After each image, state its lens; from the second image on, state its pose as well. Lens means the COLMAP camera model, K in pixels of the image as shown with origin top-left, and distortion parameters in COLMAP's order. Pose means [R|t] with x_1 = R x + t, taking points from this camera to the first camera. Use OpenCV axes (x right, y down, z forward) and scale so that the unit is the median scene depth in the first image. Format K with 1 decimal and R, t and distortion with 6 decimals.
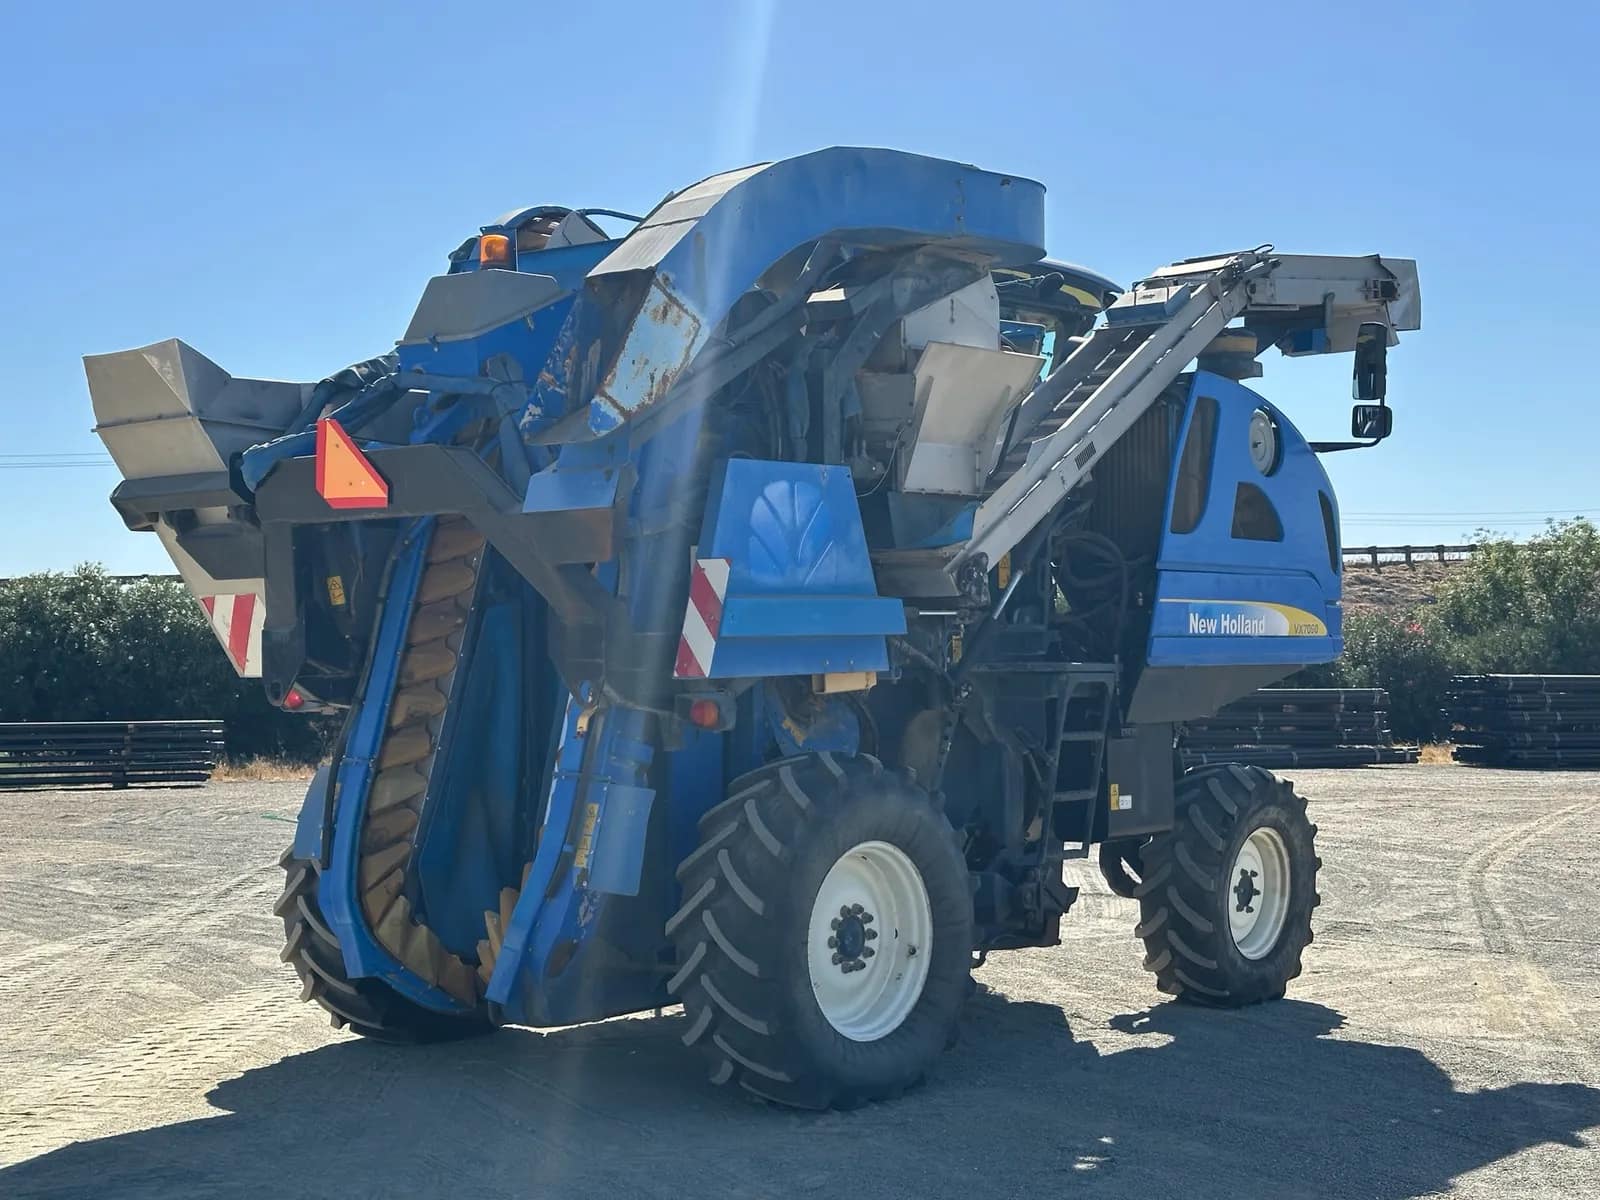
lens RADIAL K [[2221.2, 0, 814.4], [0, 2221.2, 613.5], [0, 0, 1]] dist [0.130328, 0.000000]
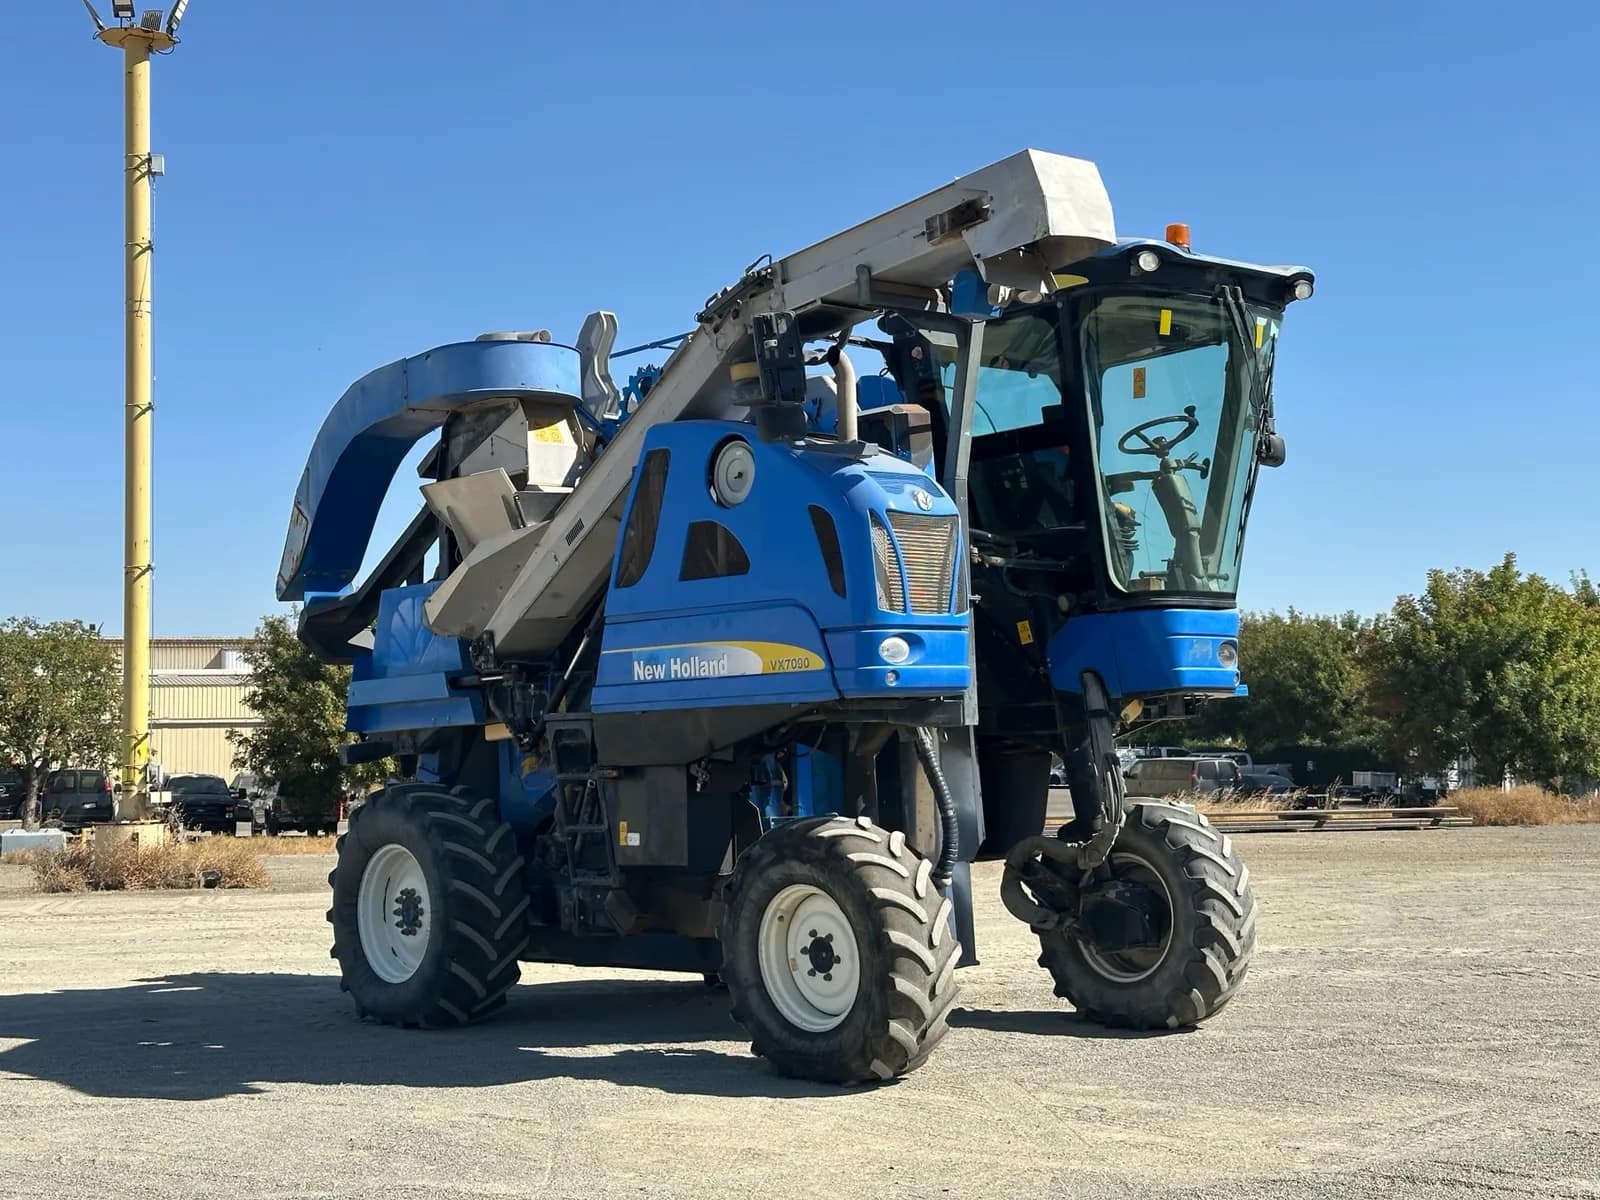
lens RADIAL K [[2221.2, 0, 804.5], [0, 2221.2, 592.7], [0, 0, 1]] dist [0.130328, 0.000000]
pose [[-0.133314, -0.067667, -0.988761, 1.402398], [0.040286, 0.996472, -0.073626, 0.056205], [0.990255, -0.049649, -0.130118, 1.429174]]
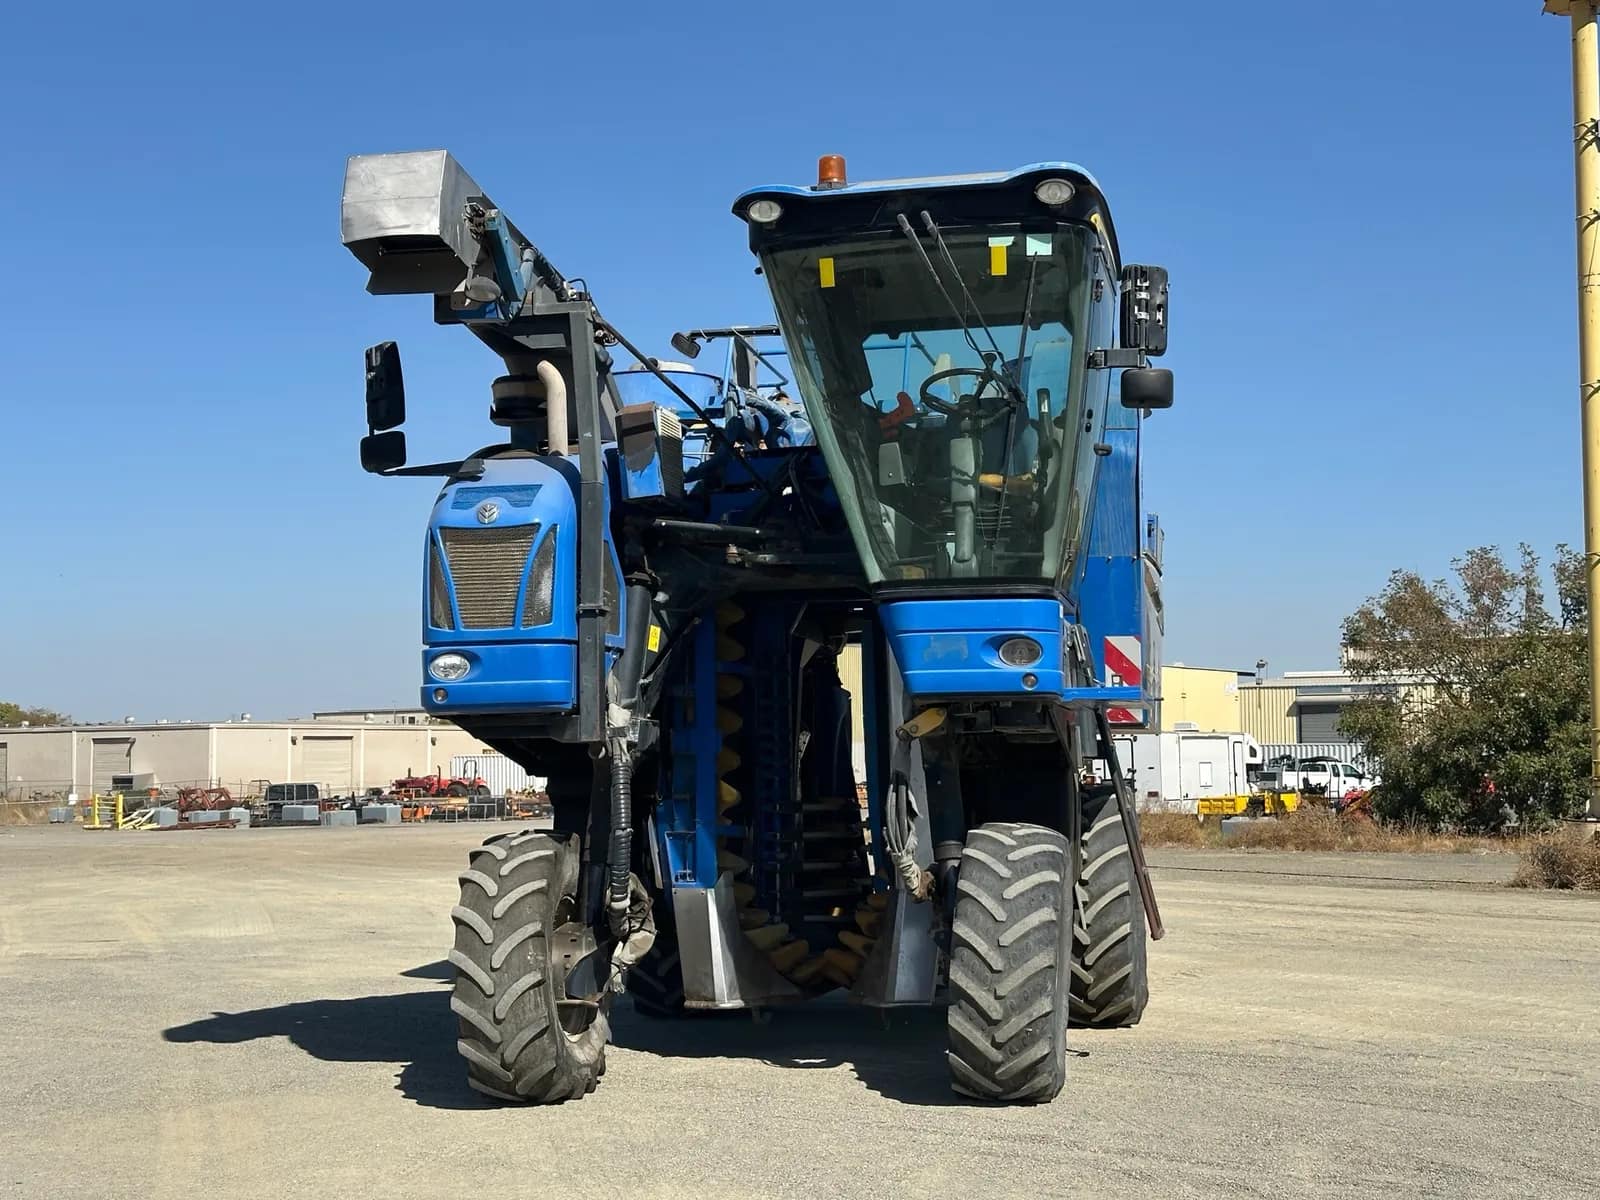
lens RADIAL K [[2221.2, 0, 798.5], [0, 2221.2, 599.8], [0, 0, 1]] dist [0.130328, 0.000000]
pose [[-0.870337, -0.027127, -0.491709, 0.695201], [0.022339, 0.995279, -0.094450, 0.079623], [0.491950, -0.093188, -0.865622, 2.369910]]
